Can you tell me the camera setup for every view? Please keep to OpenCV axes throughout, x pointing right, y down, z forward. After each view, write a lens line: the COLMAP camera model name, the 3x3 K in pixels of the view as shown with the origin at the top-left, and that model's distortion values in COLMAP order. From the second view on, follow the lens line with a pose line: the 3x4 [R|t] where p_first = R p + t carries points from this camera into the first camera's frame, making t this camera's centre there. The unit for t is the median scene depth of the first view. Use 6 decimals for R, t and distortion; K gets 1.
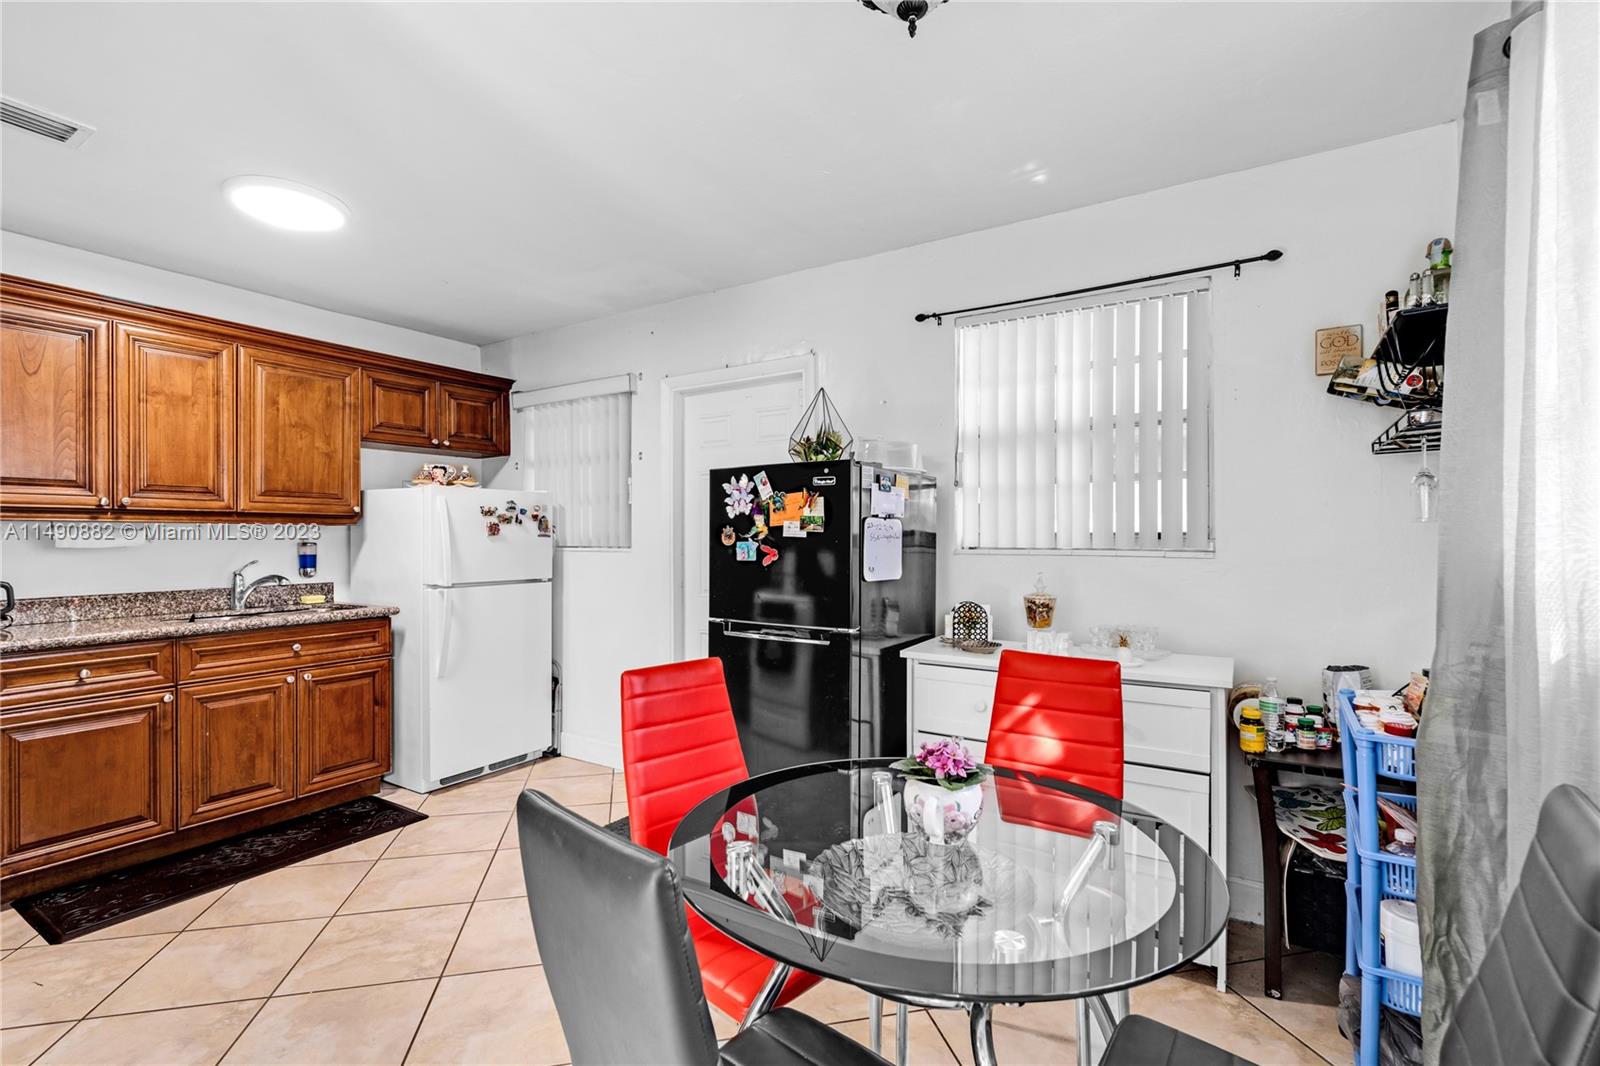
lens RADIAL K [[819.8, 0, 795.4], [0, 819.8, 533.3], [0, 0, 1]] dist [-0.000685, -0.000027]
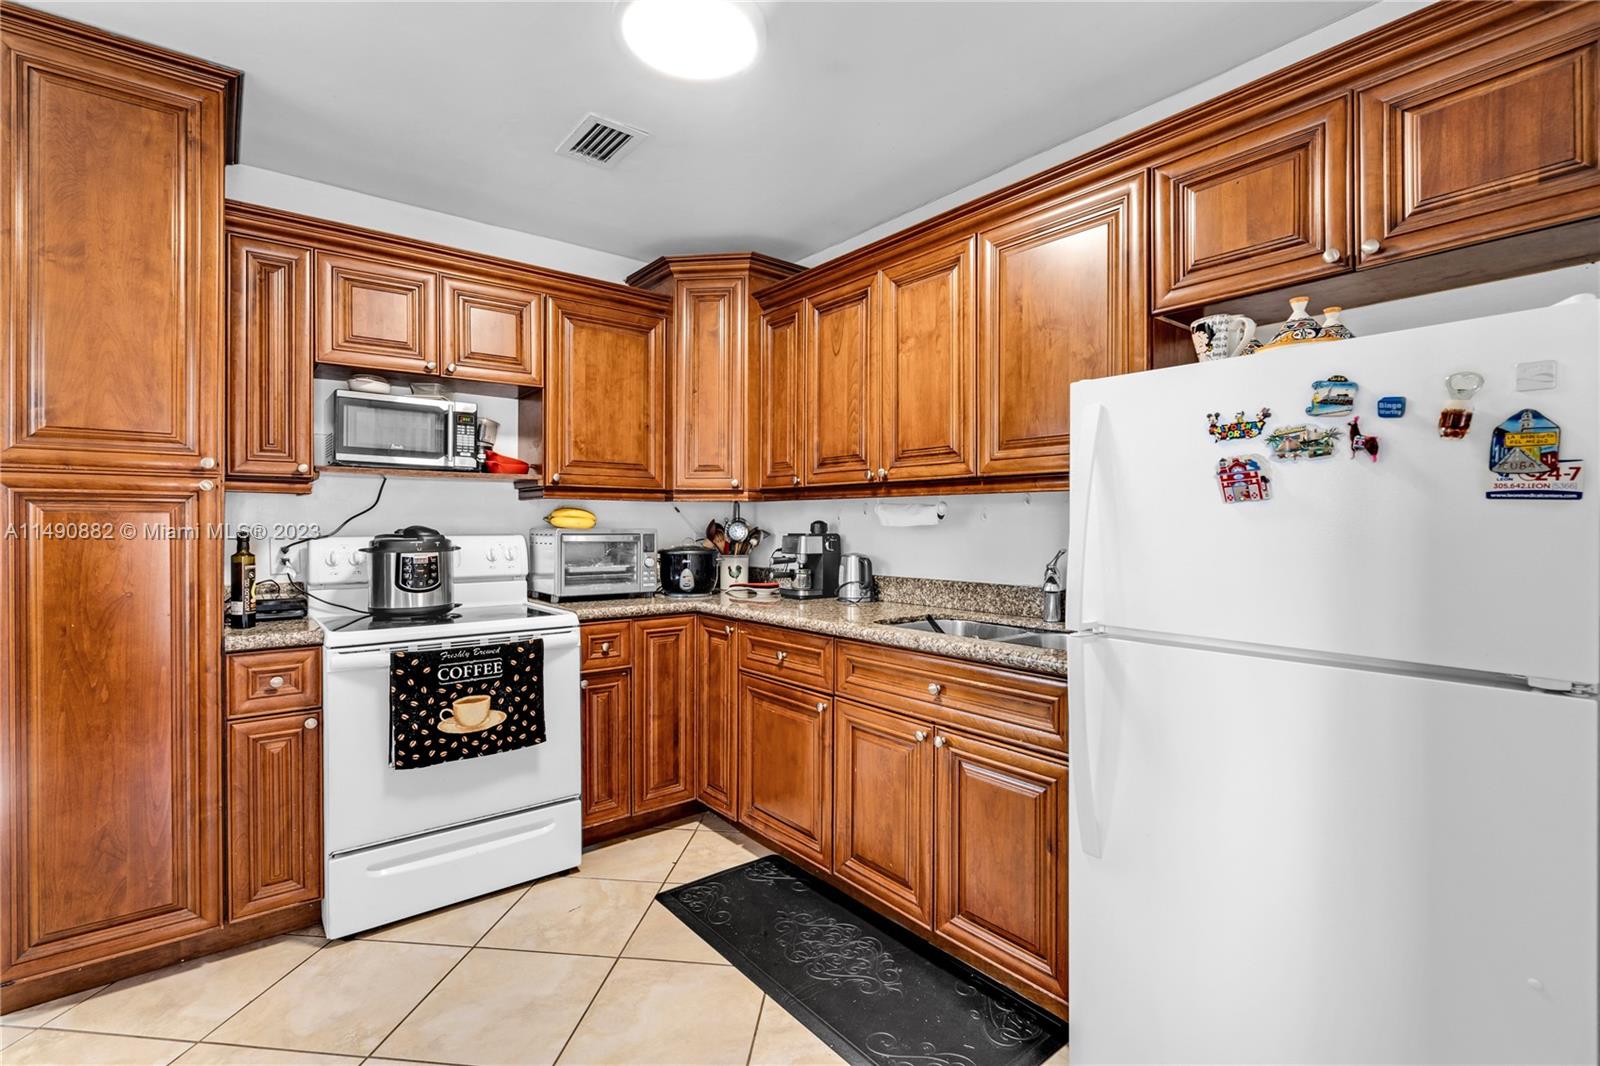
lens RADIAL K [[724.8, 0, 795.0], [0, 724.8, 525.7], [0, 0, 1]] dist [-0.005388, 0.002797]
pose [[-0.323034, 0.002425, -0.946384, -0.048512], [-0.000043, 0.999997, 0.002577, 0.012107], [0.946388, 0.000873, -0.323032, 0.934726]]
